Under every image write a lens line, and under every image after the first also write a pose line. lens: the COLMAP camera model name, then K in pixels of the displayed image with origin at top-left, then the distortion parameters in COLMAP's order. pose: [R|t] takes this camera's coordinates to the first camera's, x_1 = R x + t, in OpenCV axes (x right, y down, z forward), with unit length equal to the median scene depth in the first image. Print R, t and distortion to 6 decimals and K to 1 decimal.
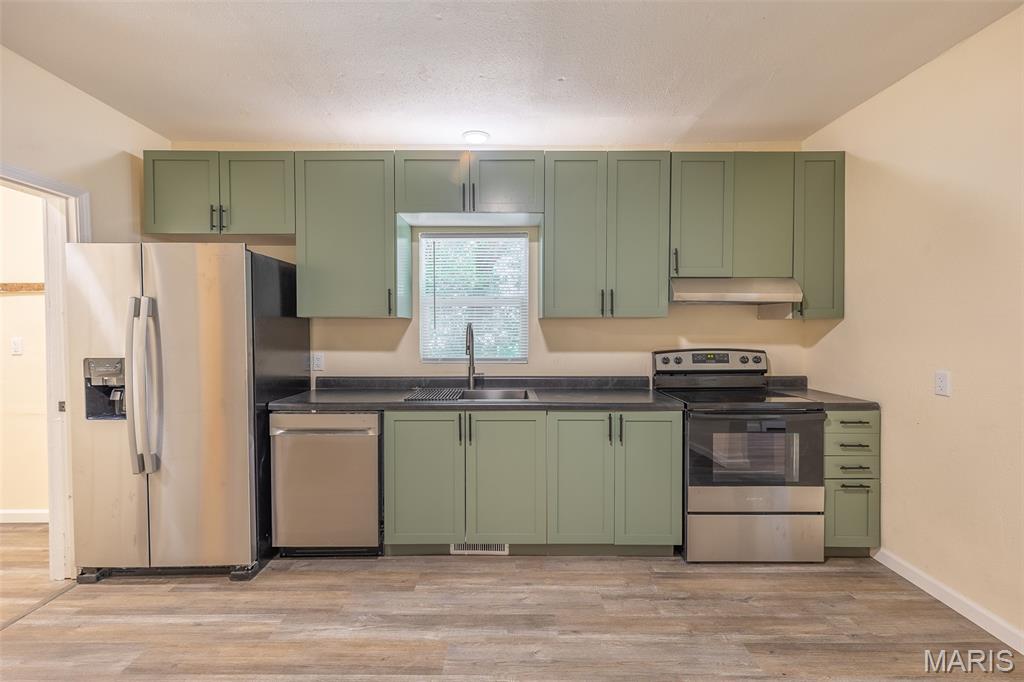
lens RADIAL K [[460.8, 0, 512.0], [0, 460.8, 341.0], [0, 0, 1]] dist [-0.000400, -0.000072]
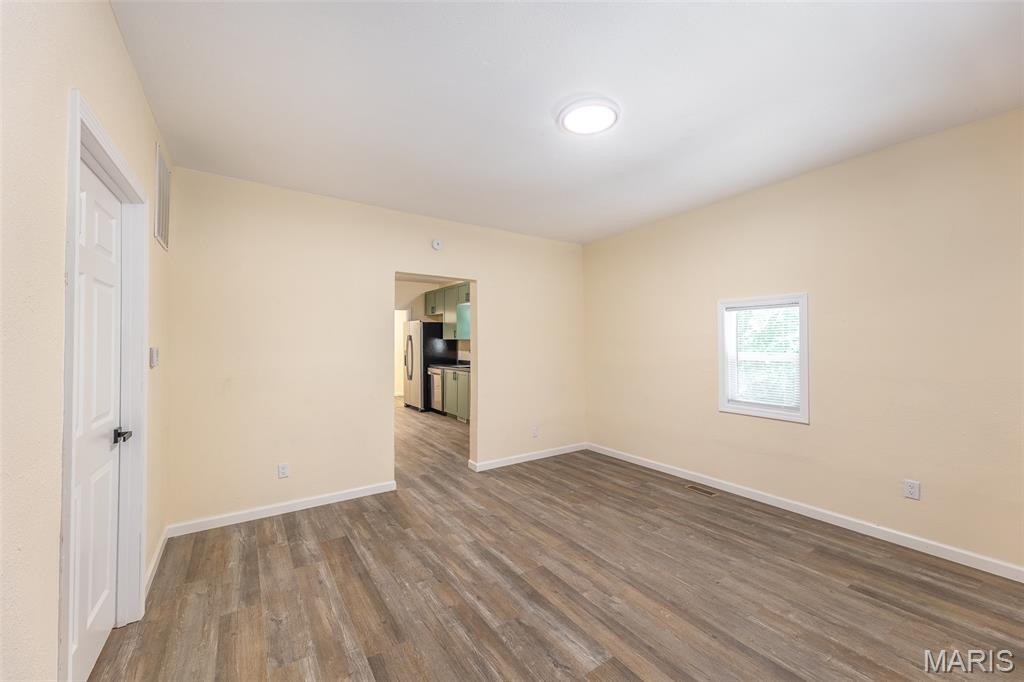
lens RADIAL K [[397.2, 0, 512.0], [0, 397.2, 341.0], [0, 0, 1]] dist [-0.000015, -0.000002]
pose [[0.563768, -0.000936, -0.825933, 2.291657], [-0.020045, 0.999689, -0.014815, -0.008453], [0.825690, 0.024908, 0.563574, -0.164486]]
